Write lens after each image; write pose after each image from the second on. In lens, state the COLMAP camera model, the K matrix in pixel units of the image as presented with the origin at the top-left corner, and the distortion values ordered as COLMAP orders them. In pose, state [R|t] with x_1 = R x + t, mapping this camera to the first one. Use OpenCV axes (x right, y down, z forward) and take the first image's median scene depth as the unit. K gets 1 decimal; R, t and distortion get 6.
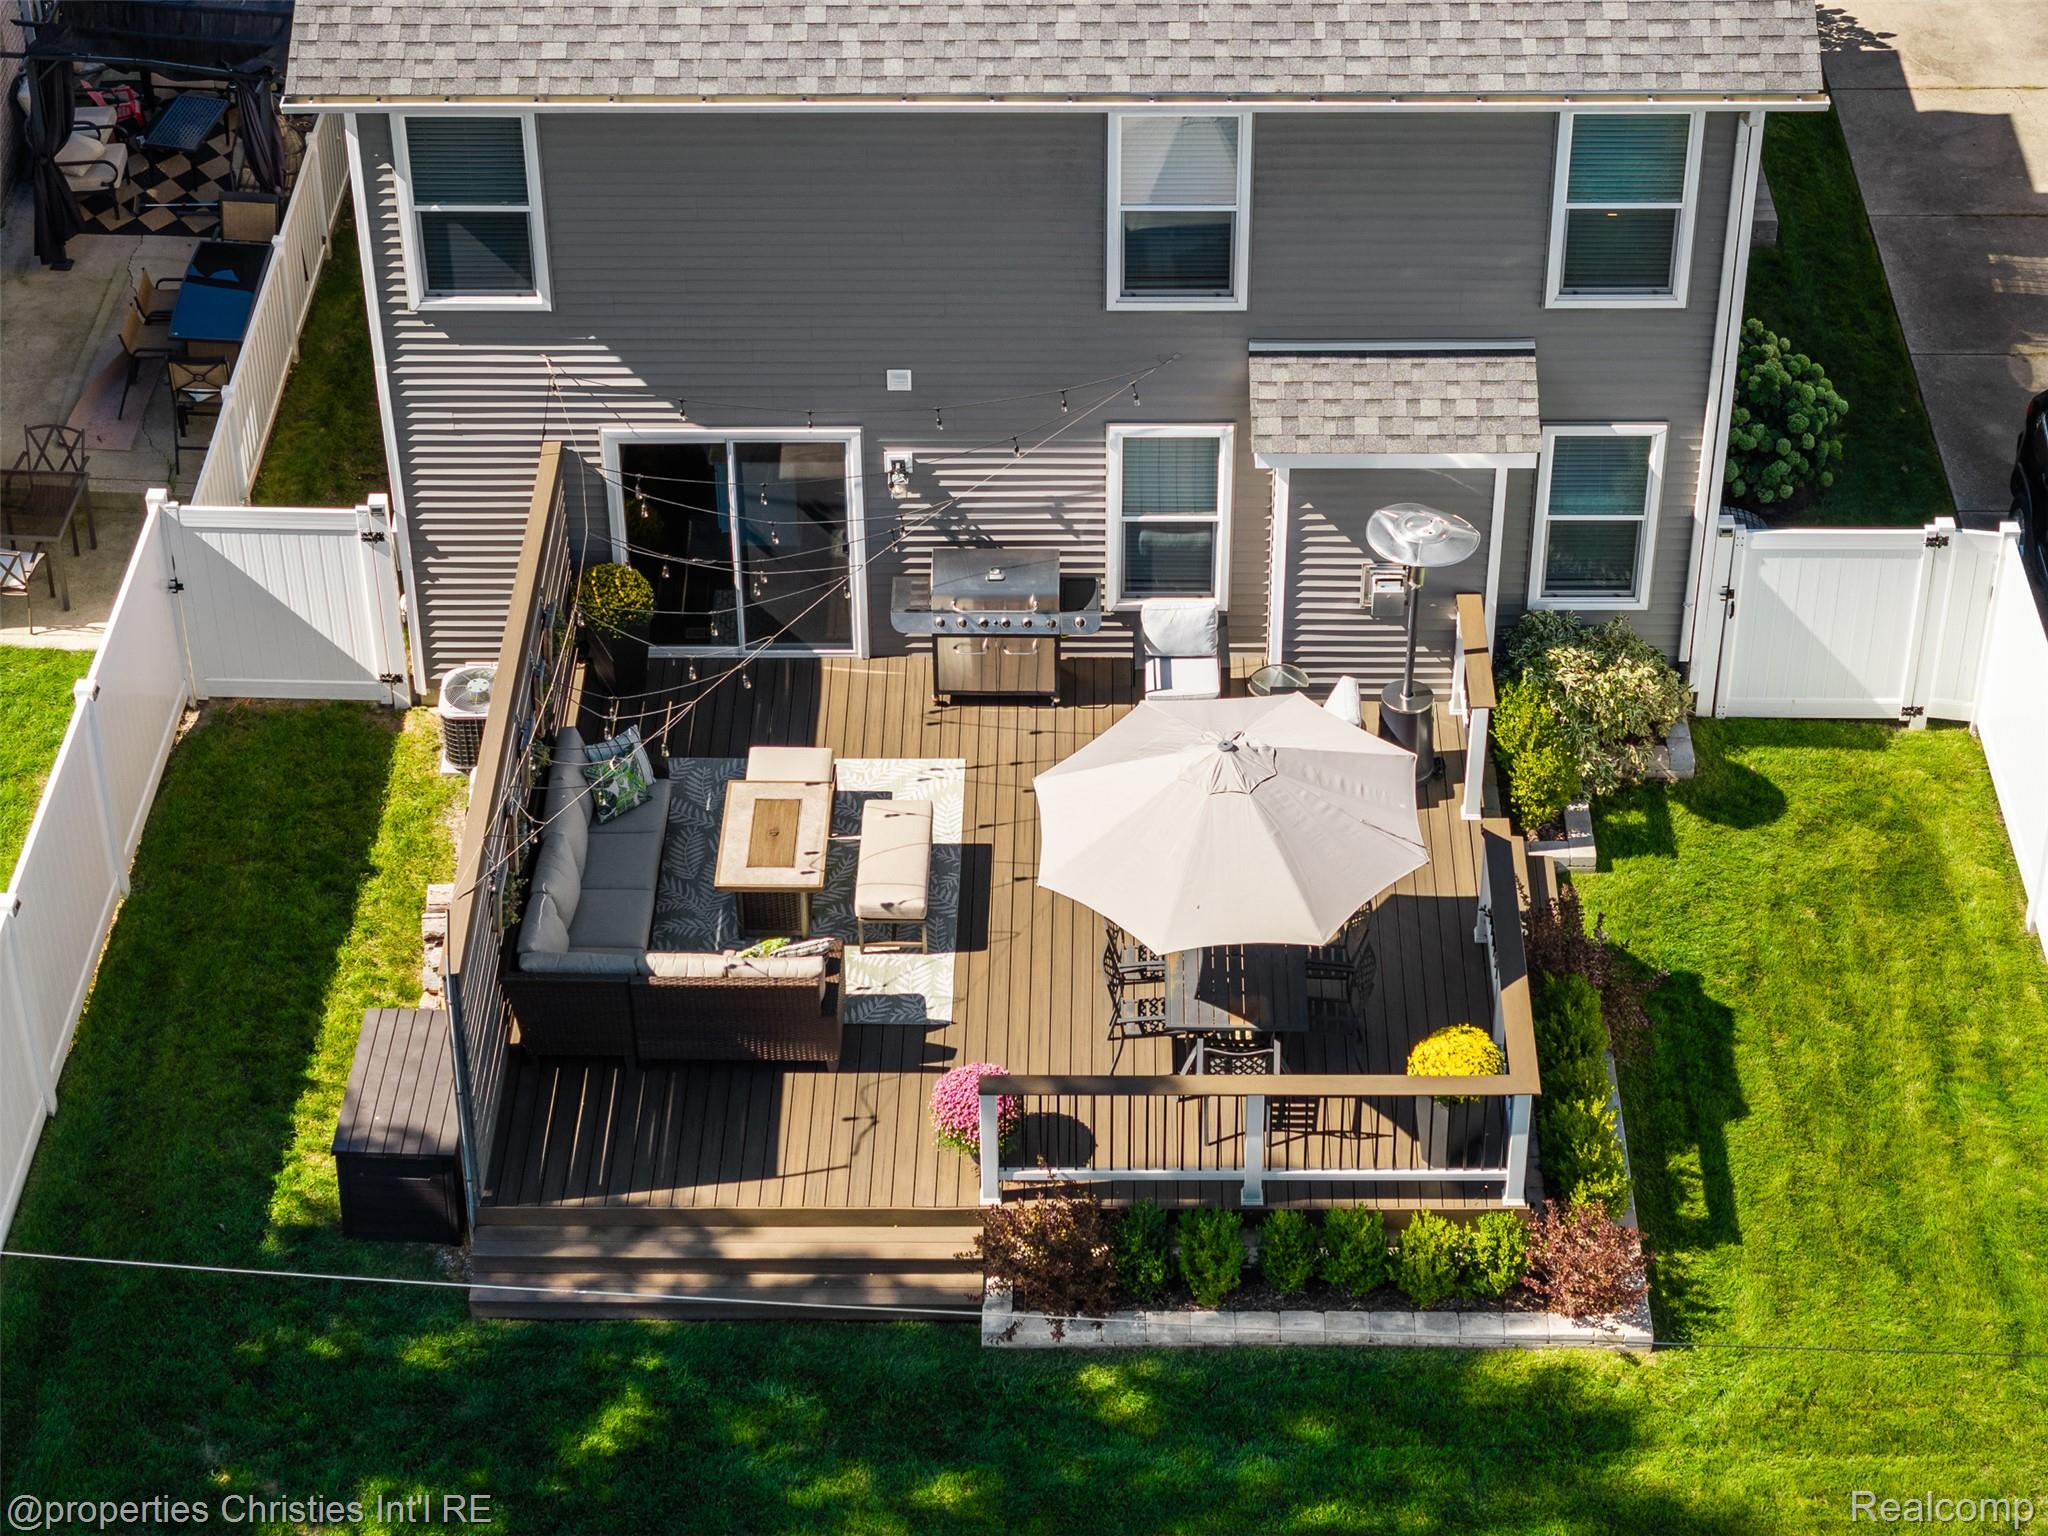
lens RADIAL K [[4061.9, 0, 1024.0], [0, 4061.9, 768.0], [0, 0, 1]] dist [-0.125917, 0.594889]
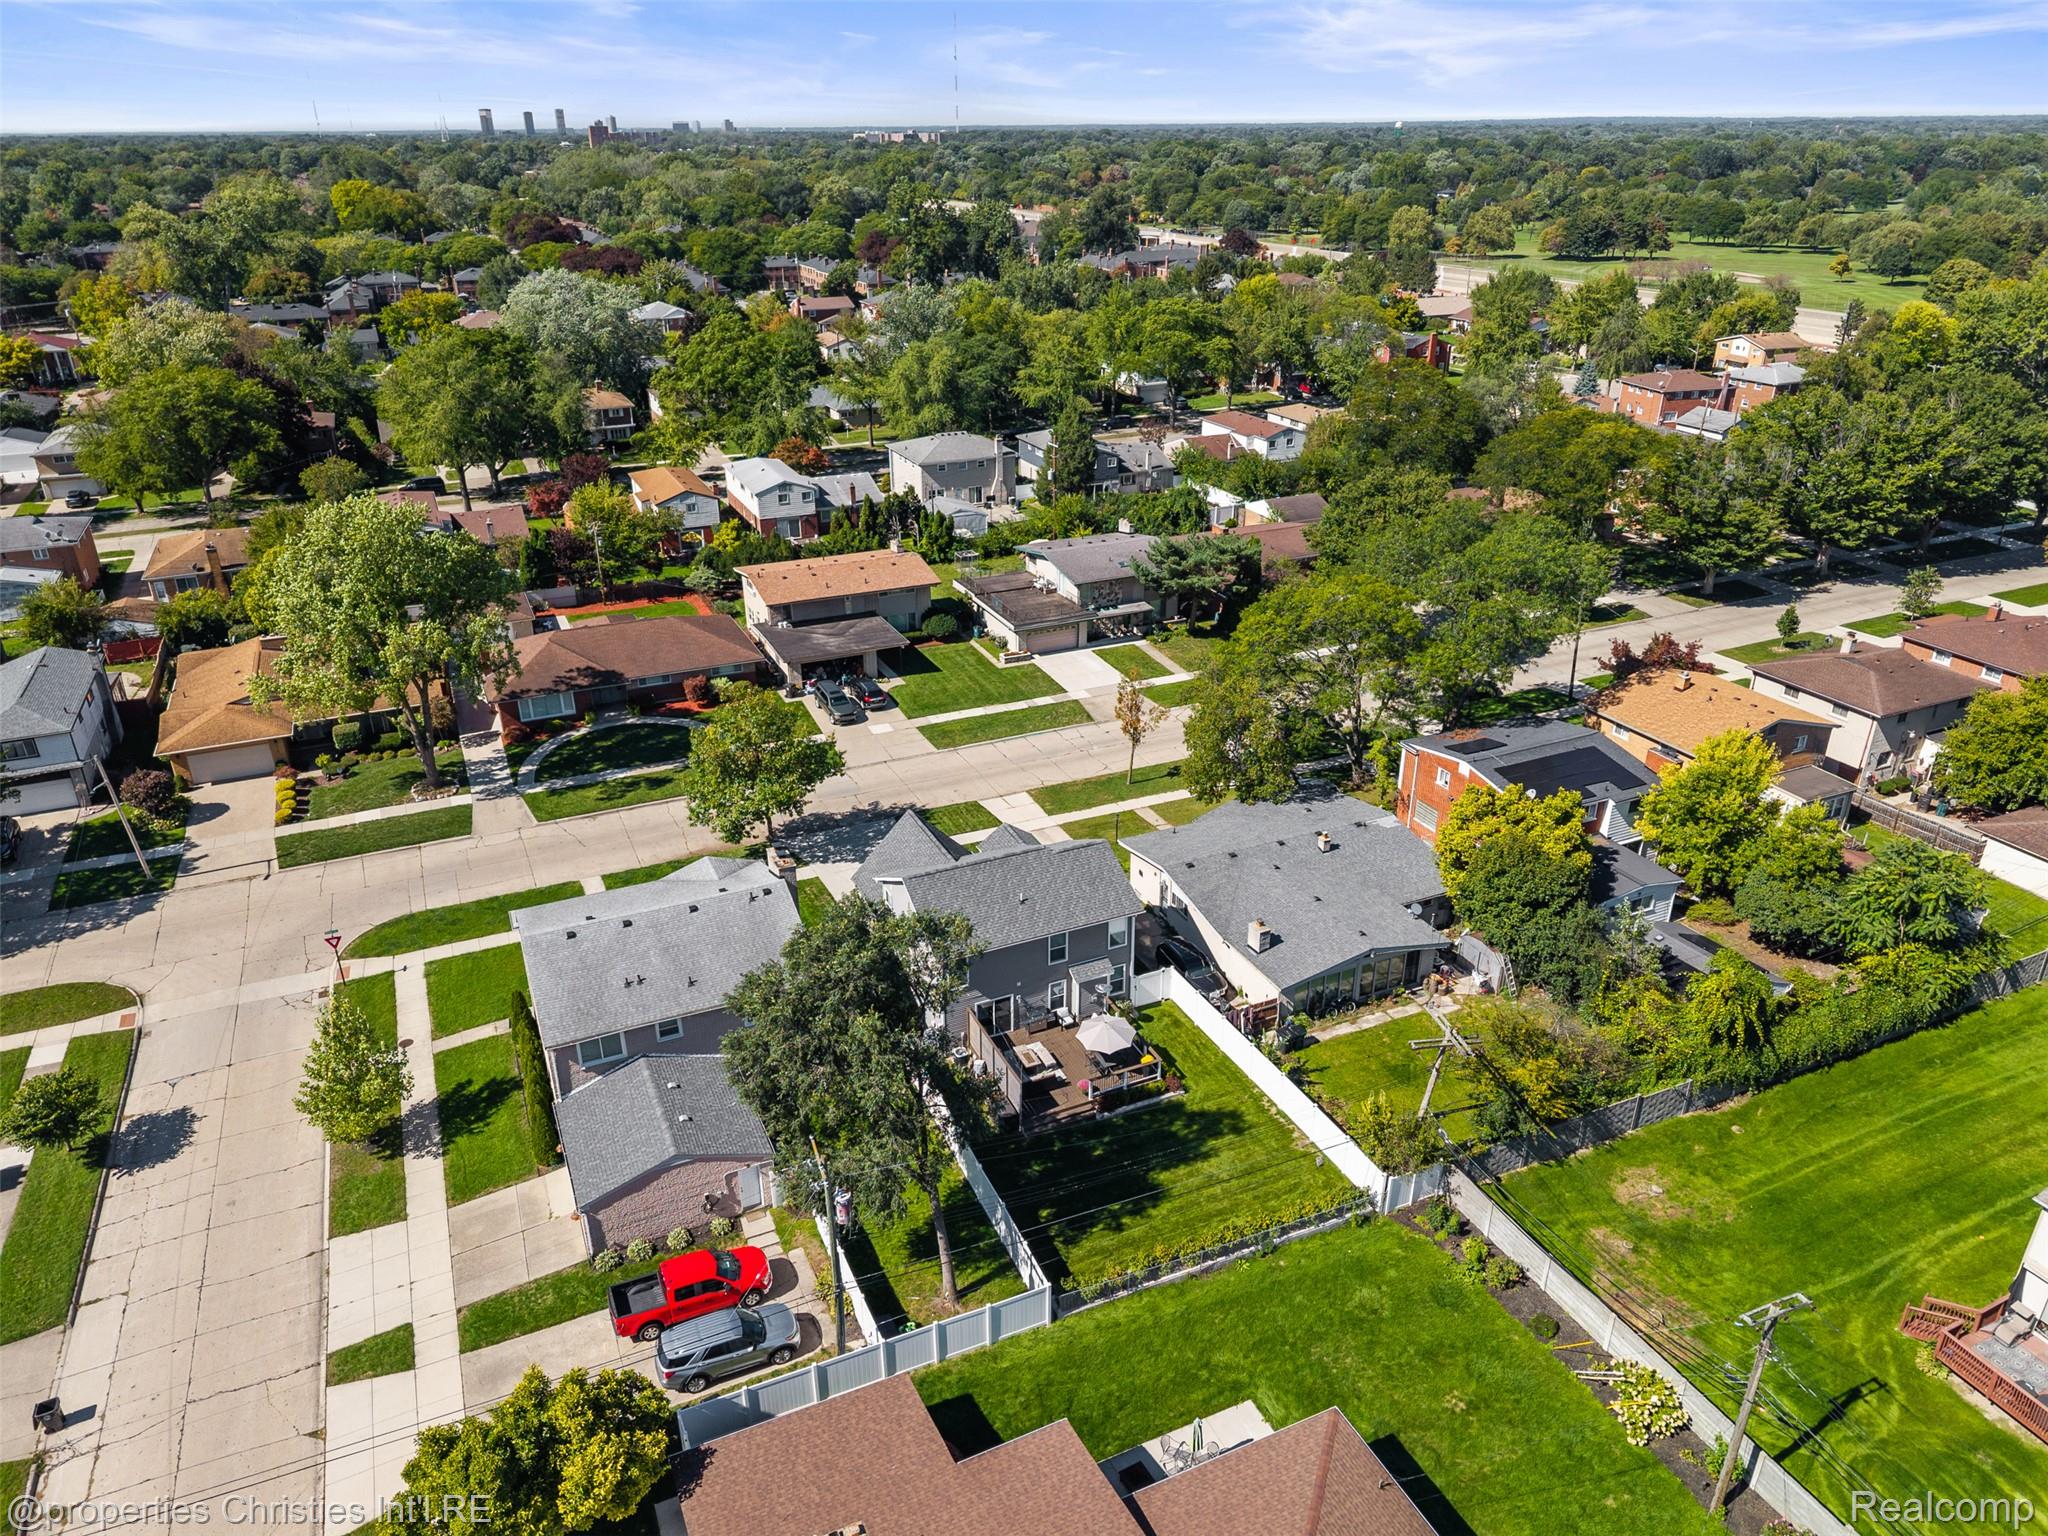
lens RADIAL K [[1360.8, 0, 1030.5], [0, 1360.8, 780.6], [0, 0, 1]] dist [0.085812, -0.109674]
pose [[0.903384, -0.178474, 0.389929, -0.808617], [0.261129, 0.950205, -0.170064, -0.032008], [-0.340160, 0.255455, 0.905005, -1.044265]]
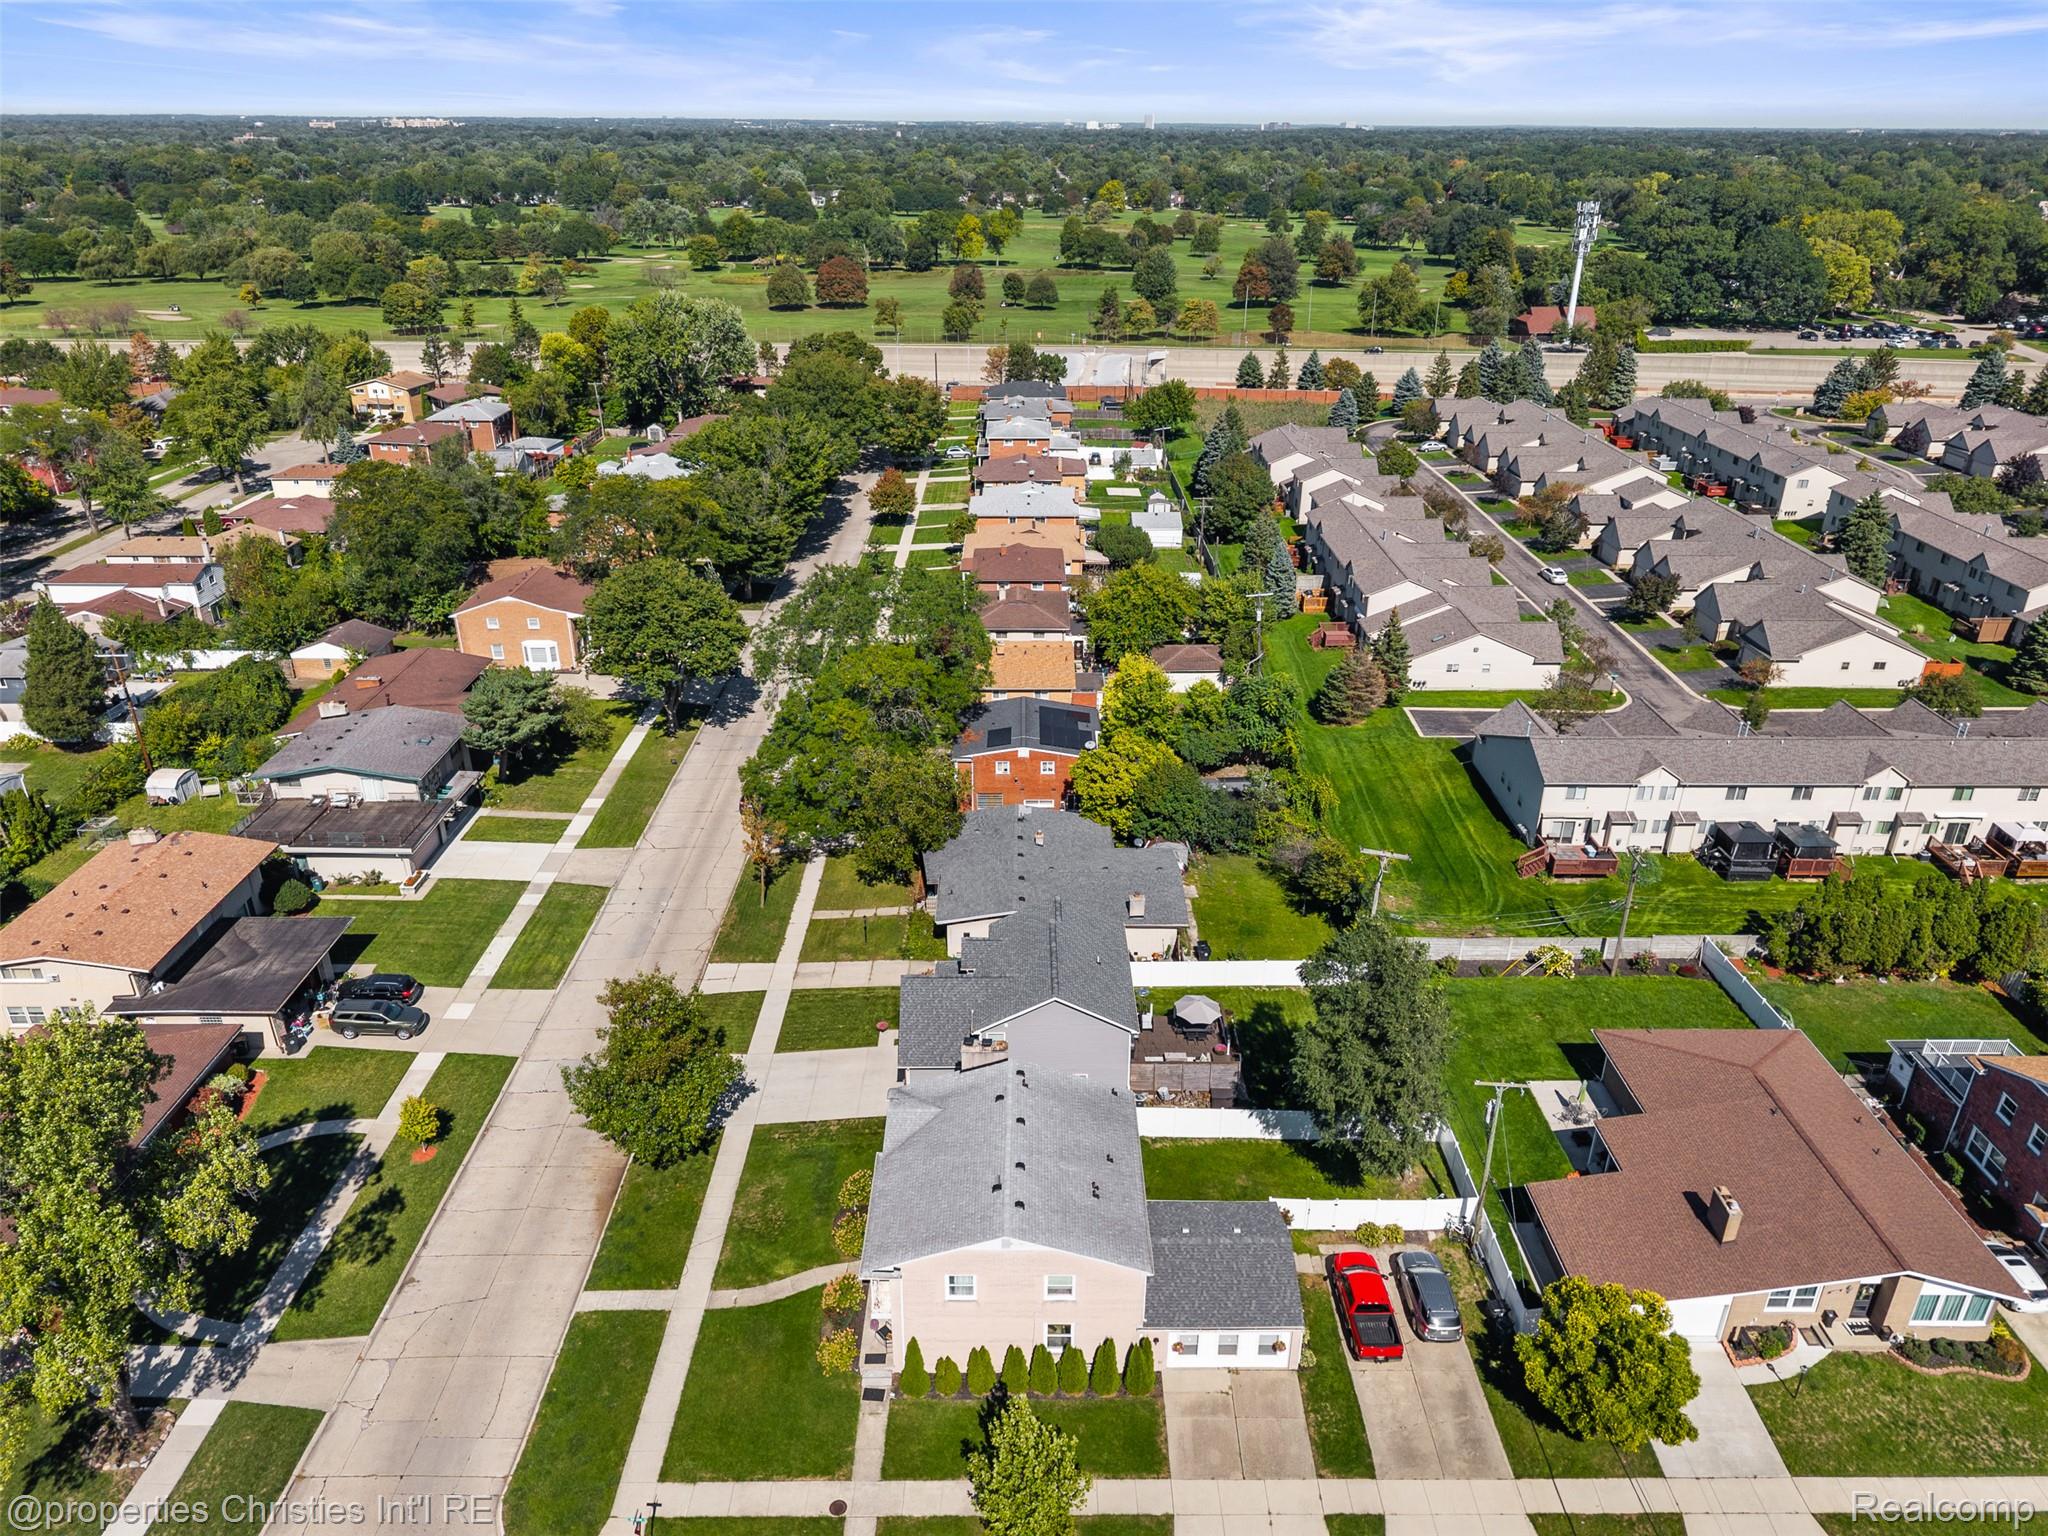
lens RADIAL K [[1360.8, 0, 1030.5], [0, 1360.8, 780.6], [0, 0, 1]] dist [0.085812, -0.109674]
pose [[-0.020172, -0.423075, 0.905870, -2.187044], [0.613581, 0.710123, 0.345317, -1.437278], [-0.789374, 0.562790, 0.245266, 0.268299]]
